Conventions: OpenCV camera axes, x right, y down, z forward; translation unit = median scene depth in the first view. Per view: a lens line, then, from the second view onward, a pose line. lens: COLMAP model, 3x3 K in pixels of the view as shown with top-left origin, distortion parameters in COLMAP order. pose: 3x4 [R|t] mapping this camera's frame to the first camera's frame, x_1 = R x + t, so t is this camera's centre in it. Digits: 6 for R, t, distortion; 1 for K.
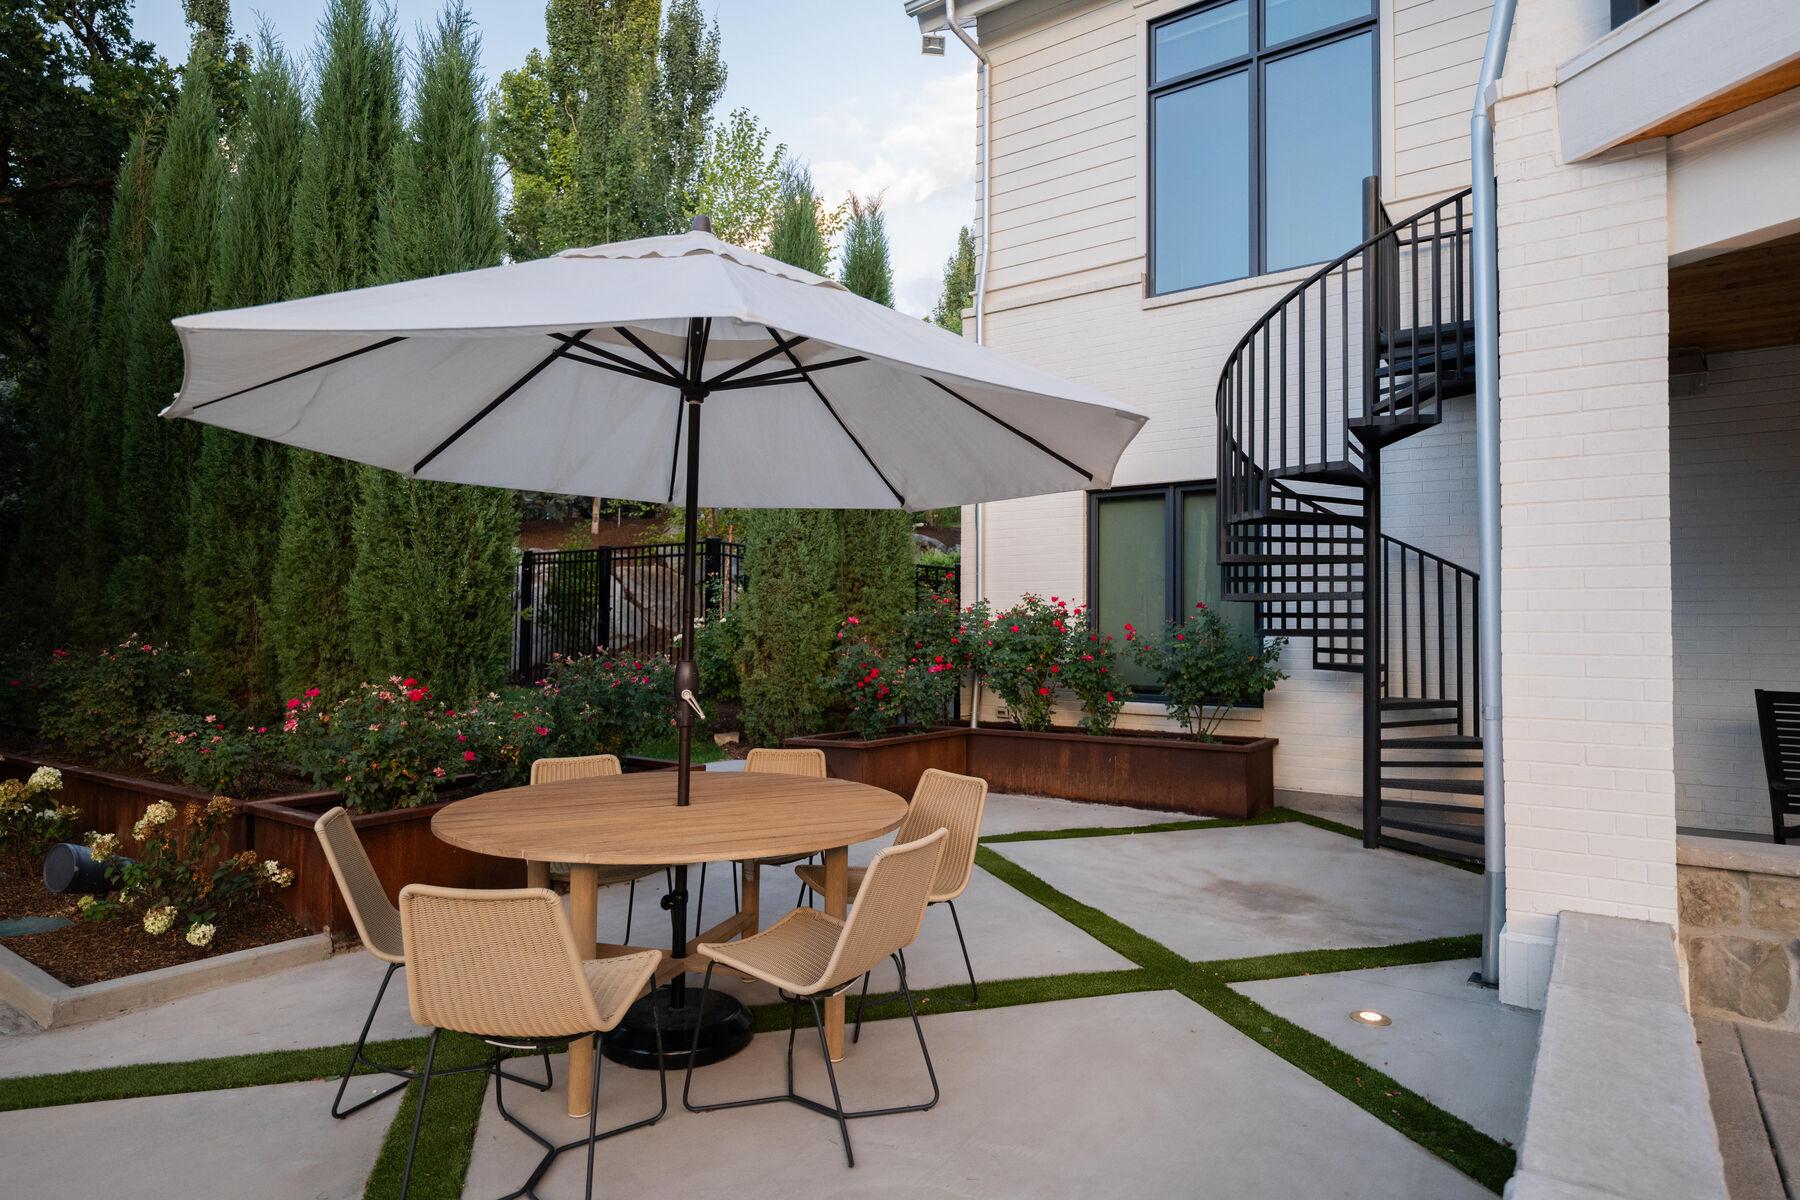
lens RADIAL K [[1021.5, 0, 900.0], [0, 1021.5, 600.0], [0, 0, 1]] dist [-0.001150, 0.001337]
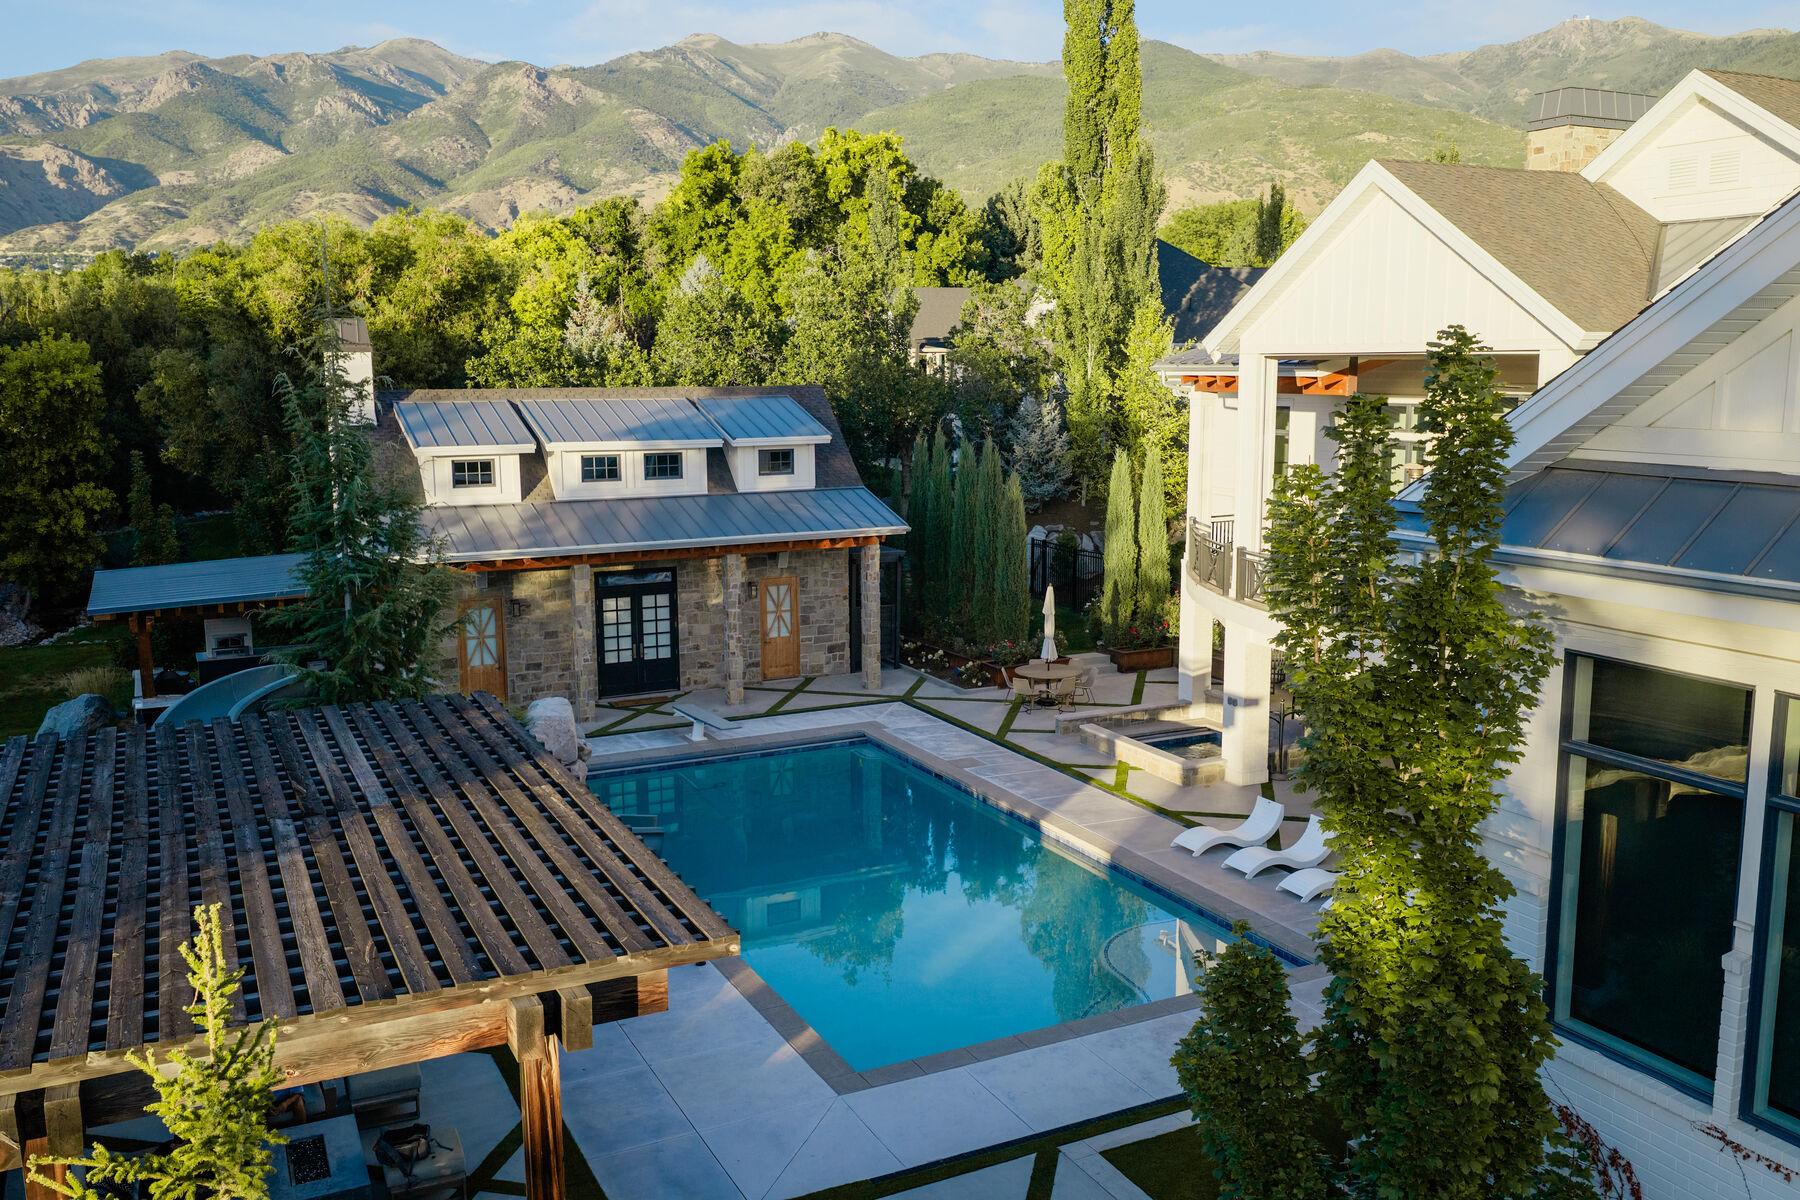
lens RADIAL K [[1559.4, 0, 900.0], [0, 1559.4, 600.0], [0, 0, 1]] dist [-0.005114, -0.003017]
pose [[0.887723, 0.060653, -0.456366, 1.572627], [0.026689, 0.982836, 0.182538, -0.947166], [0.459604, -0.174223, 0.870867, -3.650501]]
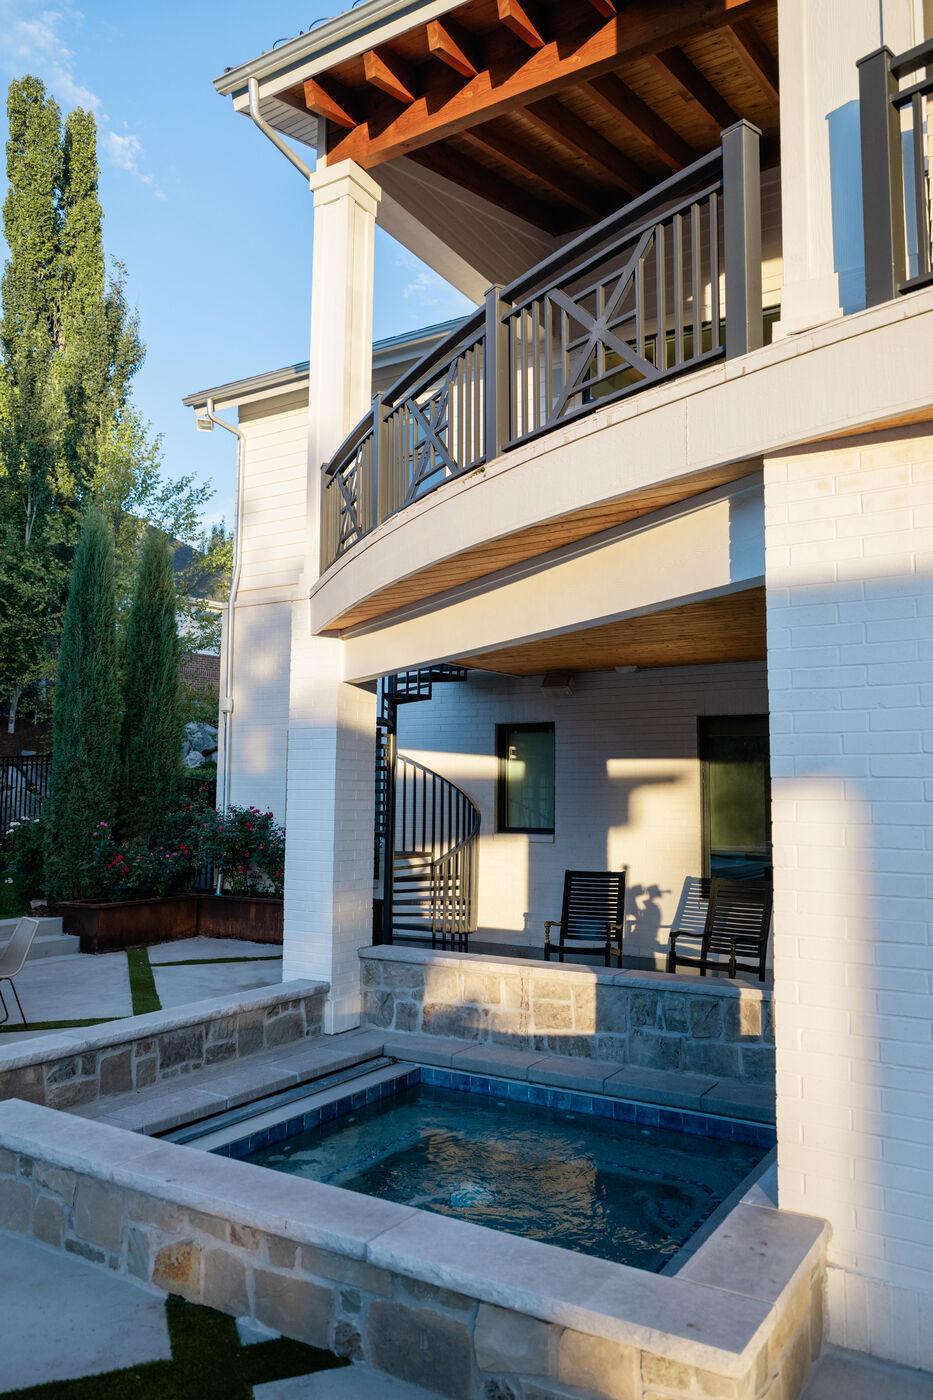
lens RADIAL K [[1014.7, 0, 505.8], [0, 1014.7, 704.6], [0, 0, 1]] dist [-0.006210, -0.004712]
pose [[0.996333, 0.005512, 0.085379, 0.417304], [-0.000723, 0.998430, -0.056017, -0.073286], [-0.085553, 0.055750, 0.994773, -0.561975]]
